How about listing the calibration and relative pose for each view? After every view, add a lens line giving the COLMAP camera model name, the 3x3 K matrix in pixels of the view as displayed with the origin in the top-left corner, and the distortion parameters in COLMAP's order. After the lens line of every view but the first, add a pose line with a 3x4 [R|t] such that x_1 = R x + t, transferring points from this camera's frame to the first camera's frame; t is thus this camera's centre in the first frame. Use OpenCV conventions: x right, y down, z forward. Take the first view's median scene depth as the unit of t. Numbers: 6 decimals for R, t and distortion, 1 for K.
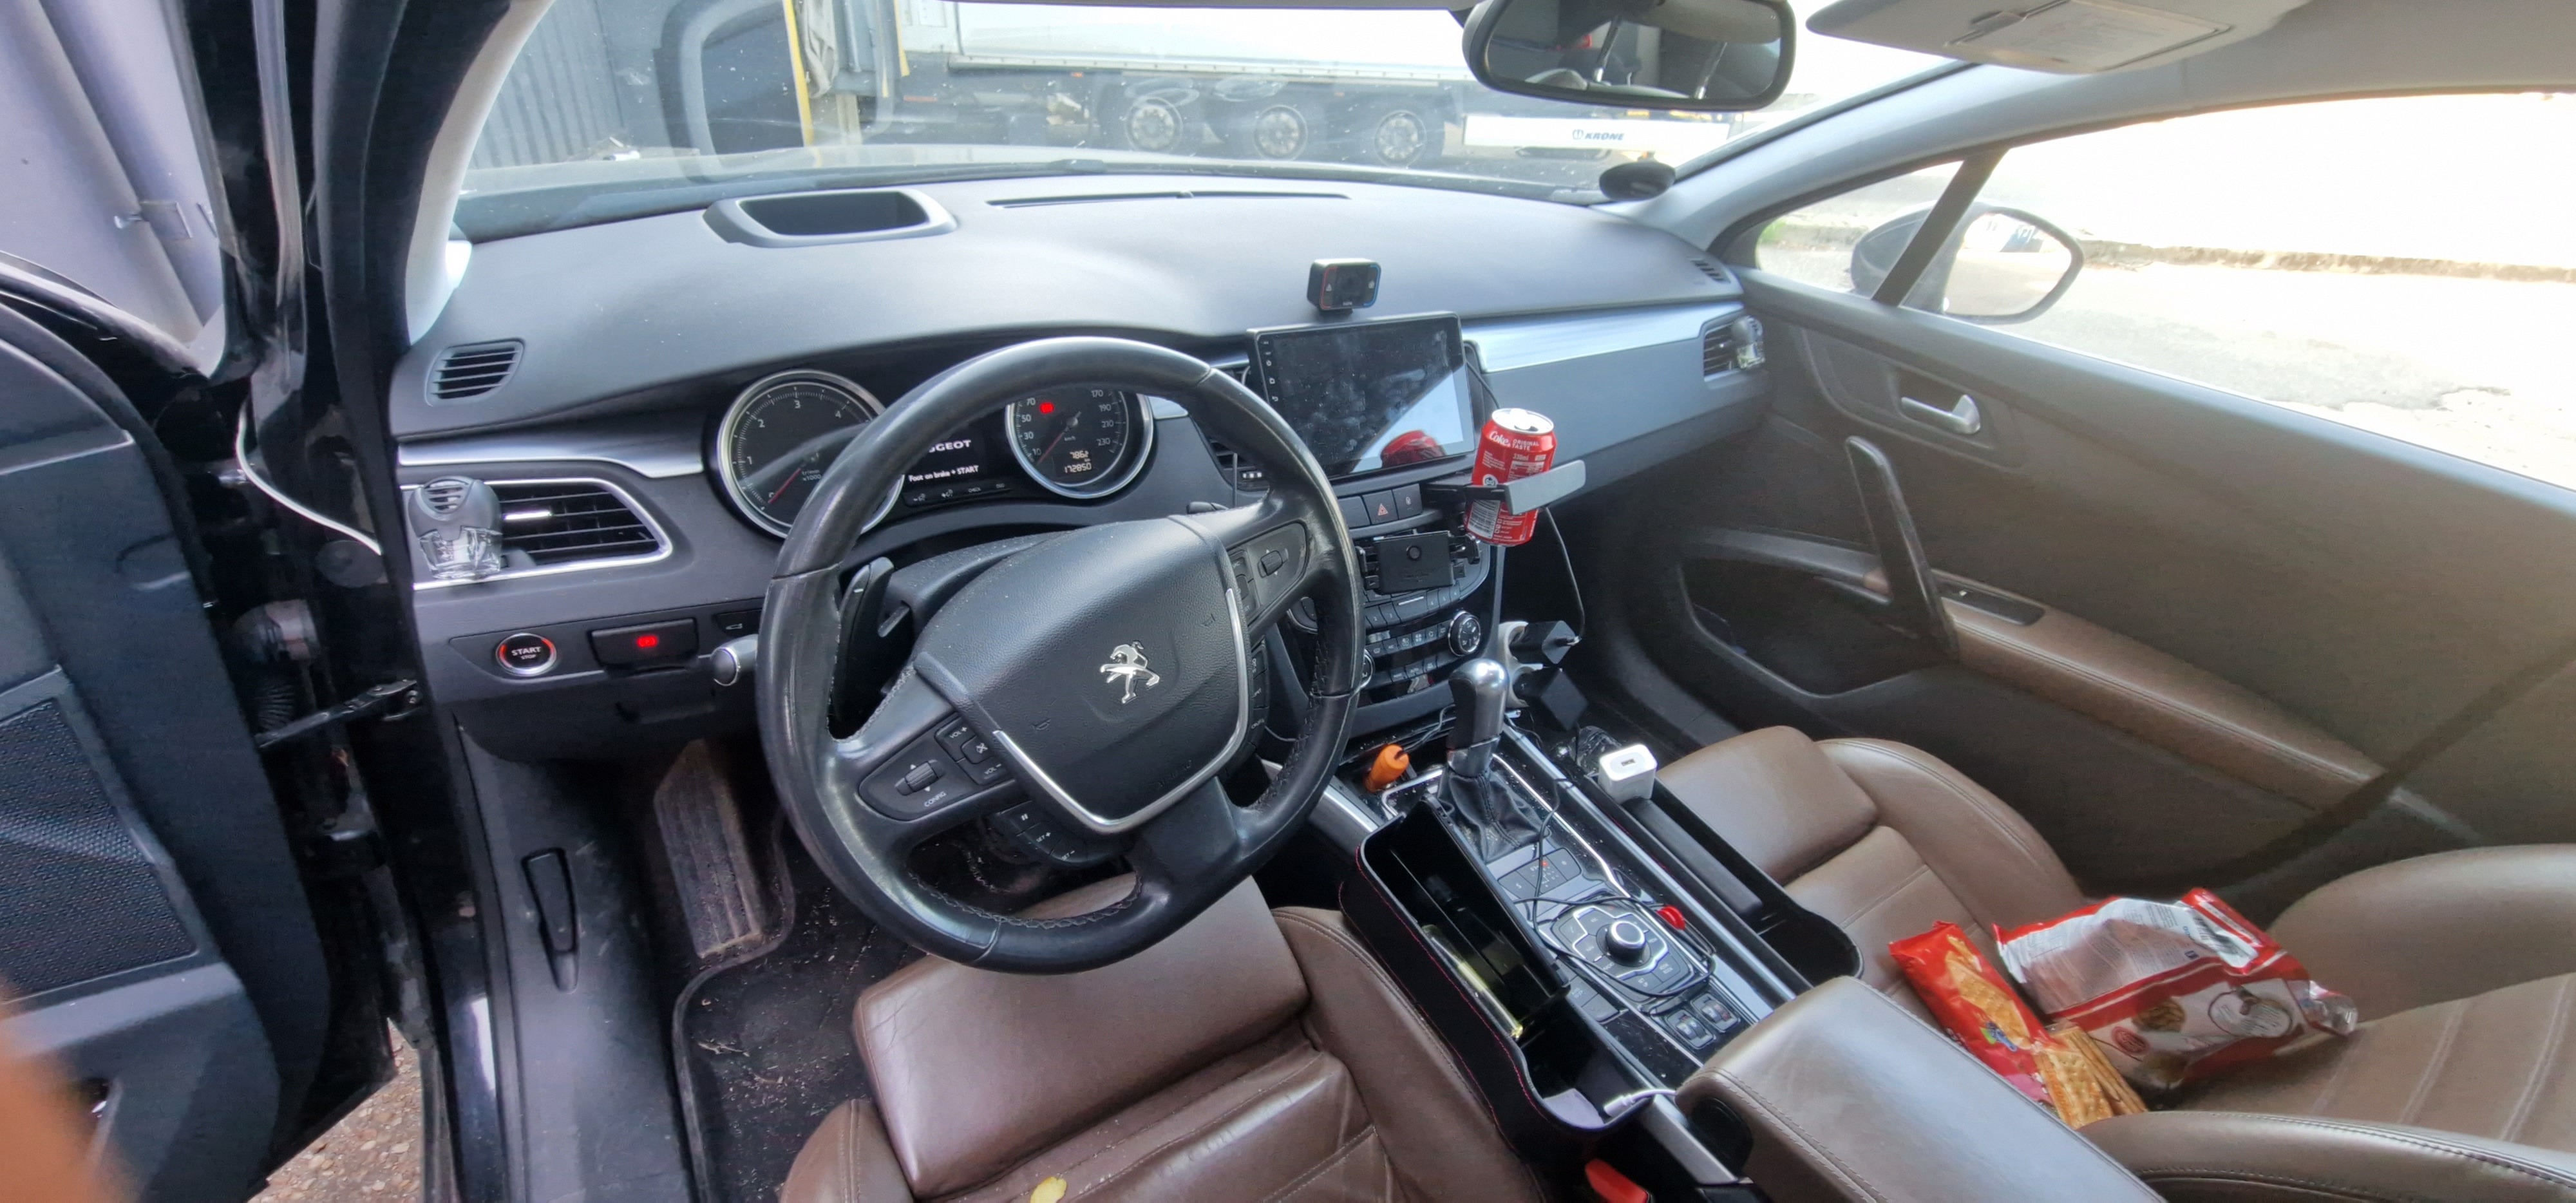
lens RADIAL K [[1076.1, 0, 1289.8], [0, 1076.1, 609.0], [0, 0, 1]] dist [-0.001420, -0.000046]
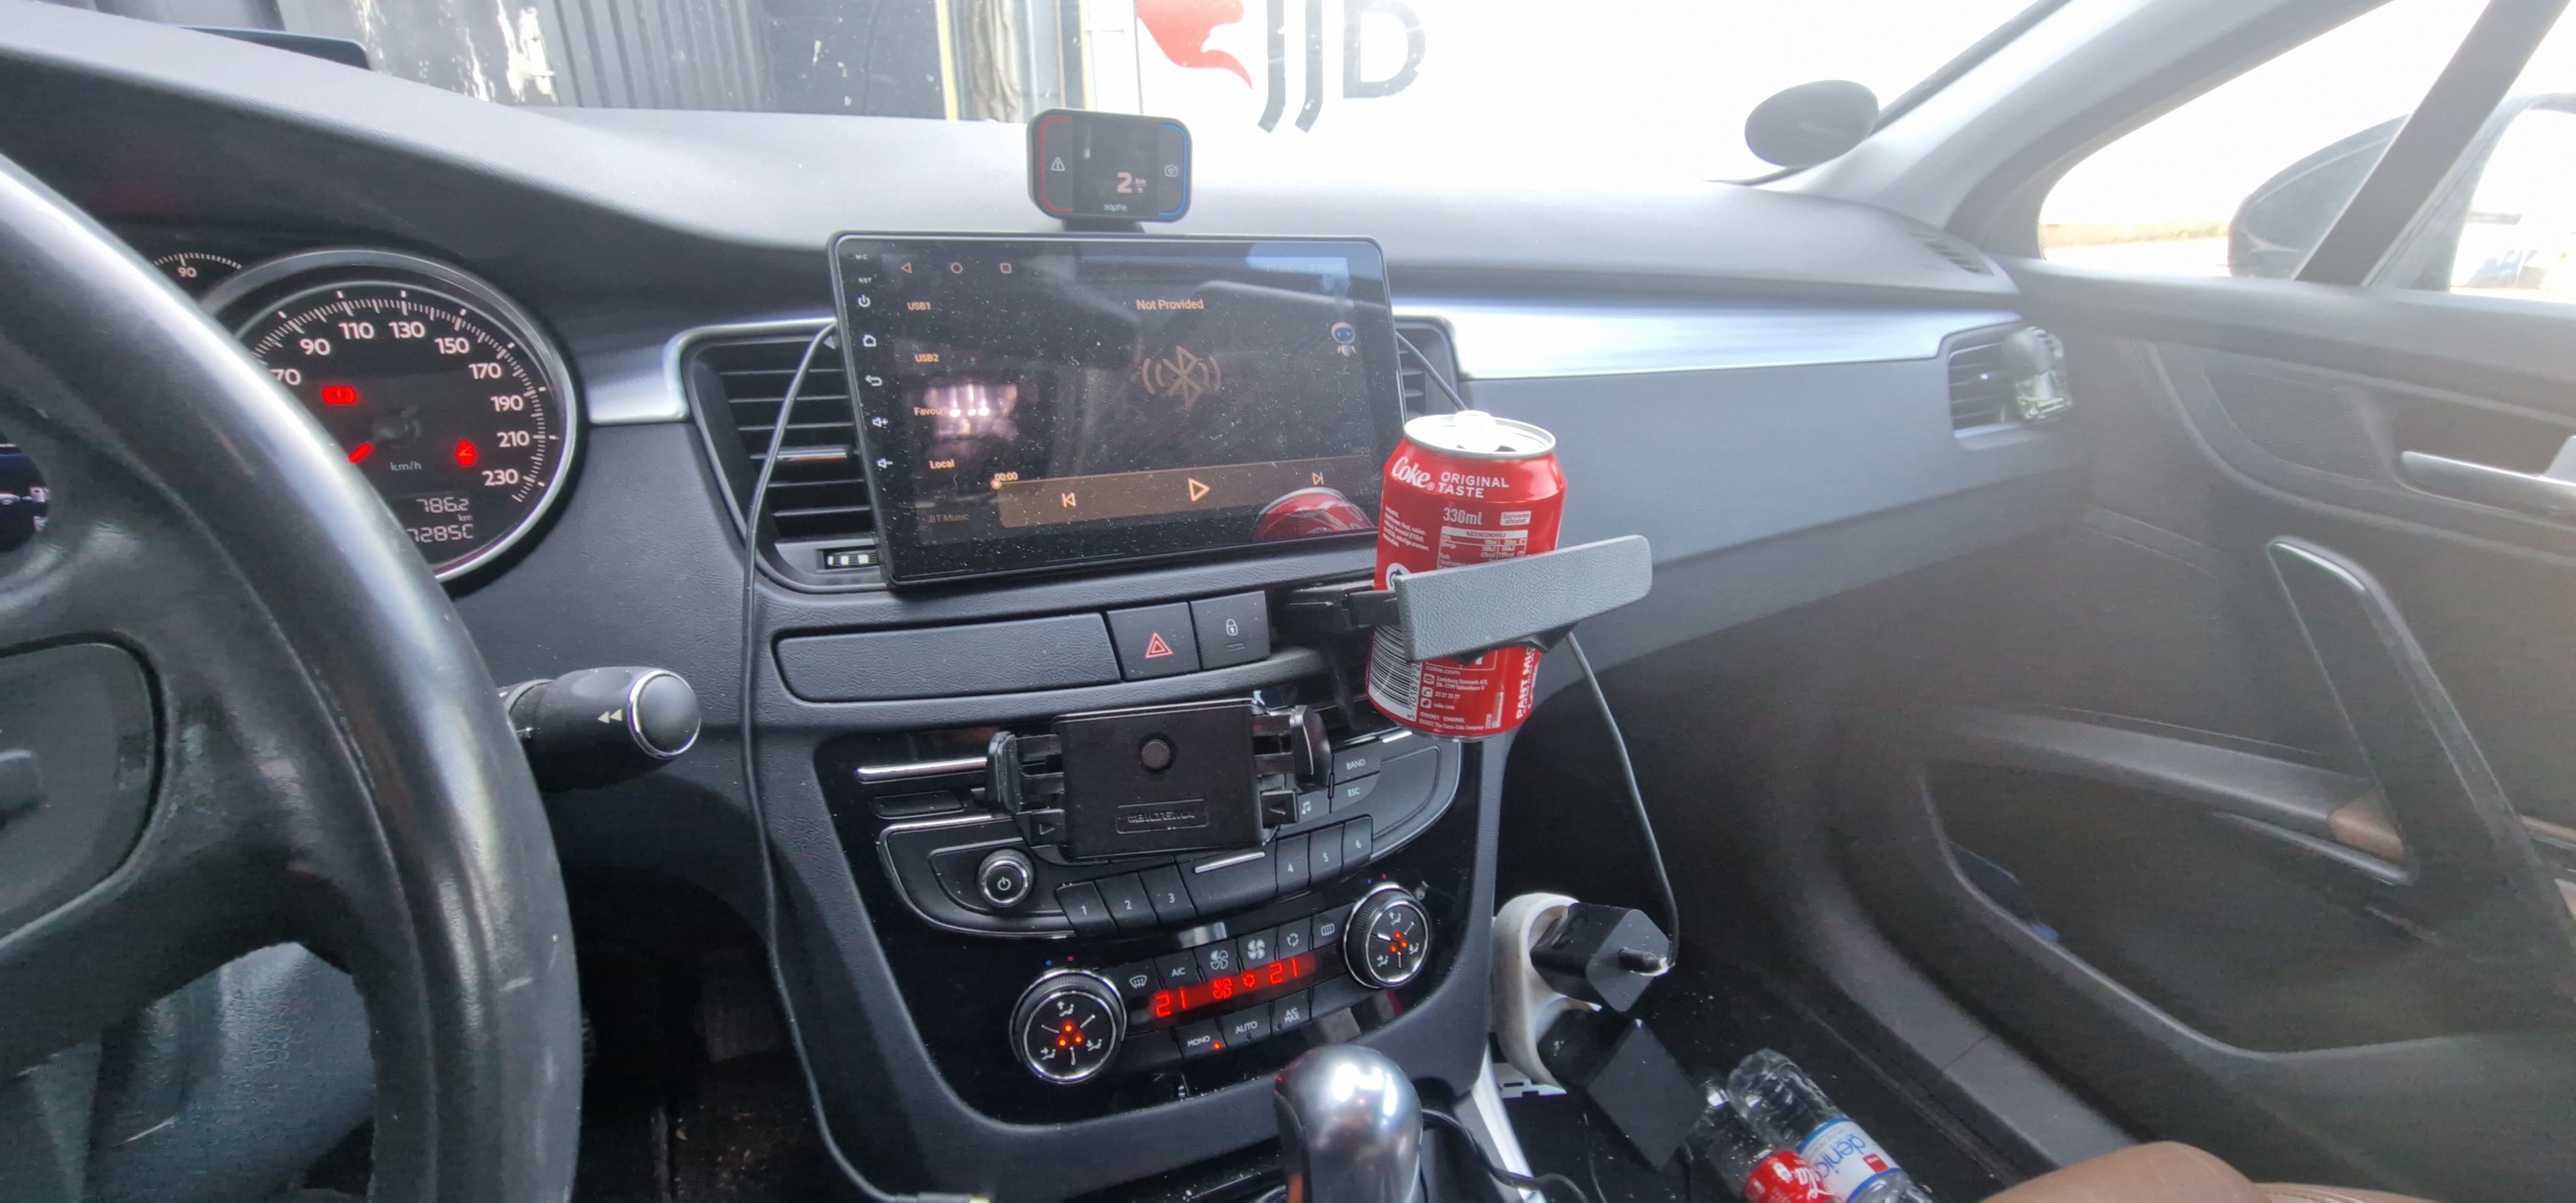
lens RADIAL K [[1076.1, 0, 1290.6], [0, 1076.1, 602.8], [0, 0, 1]] dist [-0.001420, -0.000046]
pose [[0.983201, 0.011166, -0.182187, 0.165086], [-0.039979, 0.987065, -0.155255, -0.034169], [0.178097, 0.159930, 0.970929, 0.450734]]
